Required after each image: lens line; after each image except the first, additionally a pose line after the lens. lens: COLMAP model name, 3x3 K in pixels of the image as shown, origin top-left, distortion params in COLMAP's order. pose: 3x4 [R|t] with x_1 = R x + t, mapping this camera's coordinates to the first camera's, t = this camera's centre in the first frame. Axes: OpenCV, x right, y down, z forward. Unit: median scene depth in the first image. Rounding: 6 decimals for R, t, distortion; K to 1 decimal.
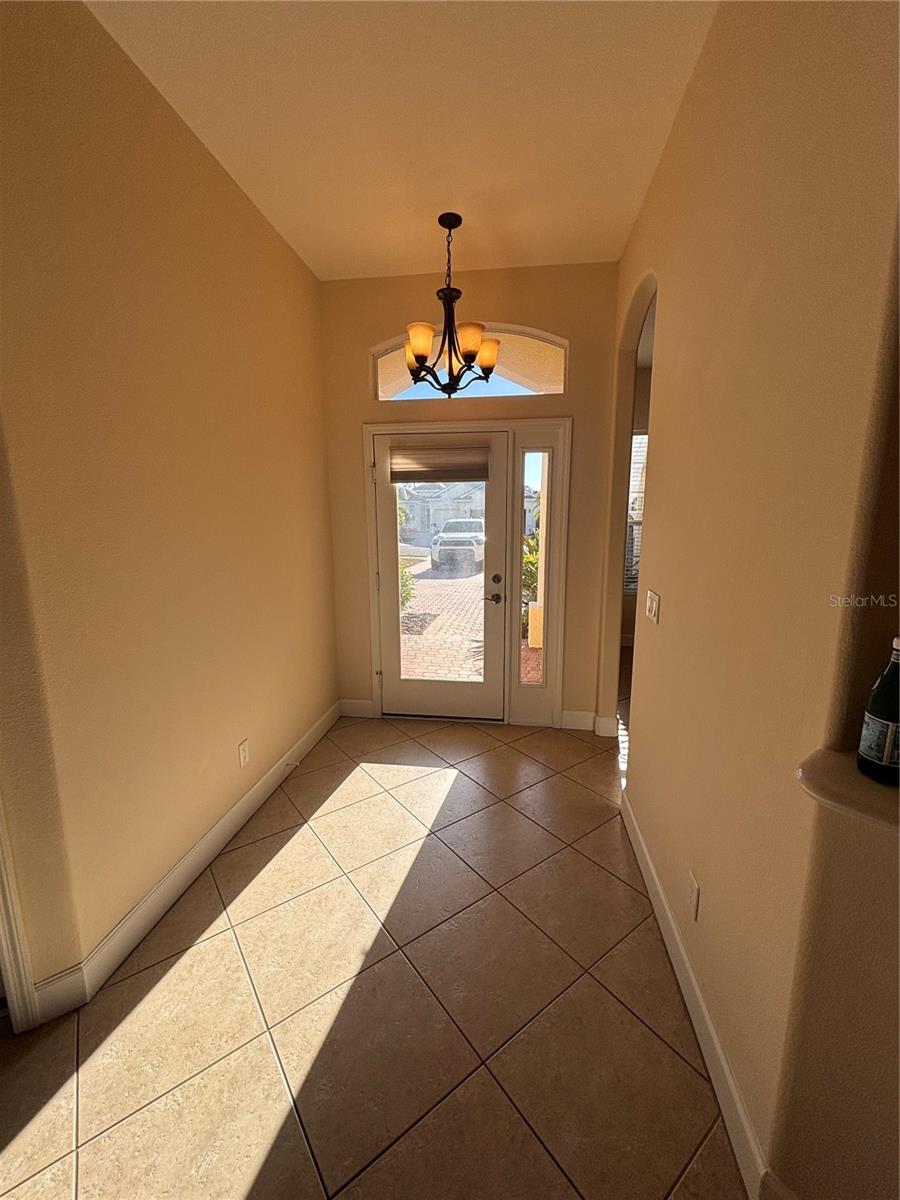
lens RADIAL K [[481.4, 0, 453.1], [0, 481.4, 600.1], [0, 0, 1]] dist [-0.003502, 0.000491]
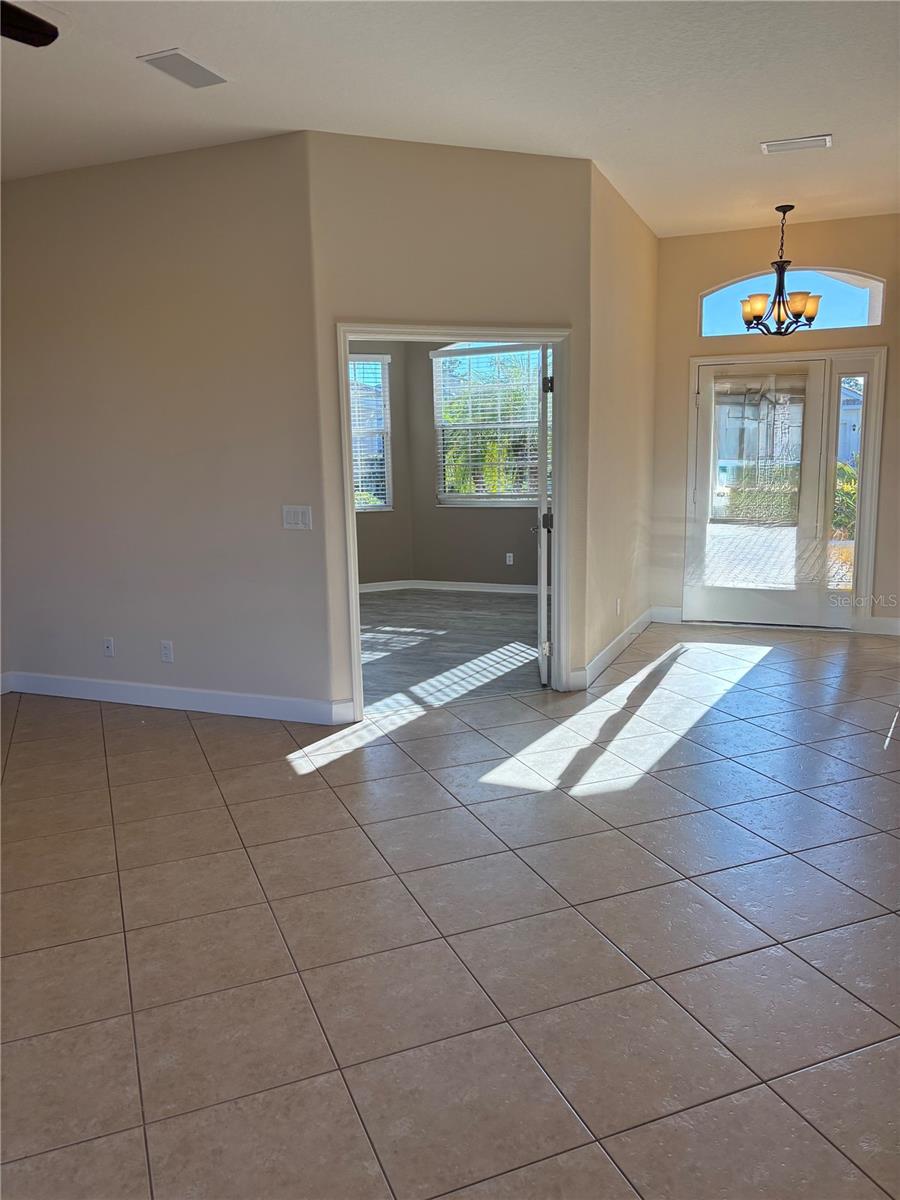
lens RADIAL K [[900.2, 0, 450.2], [0, 900.2, 603.4], [0, 0, 1]] dist [0.034360, -0.026906]
pose [[0.966788, 0.032643, -0.253487, -0.189395], [-0.029195, 0.999423, 0.017354, 0.221935], [0.253907, -0.009377, 0.967183, -1.359863]]
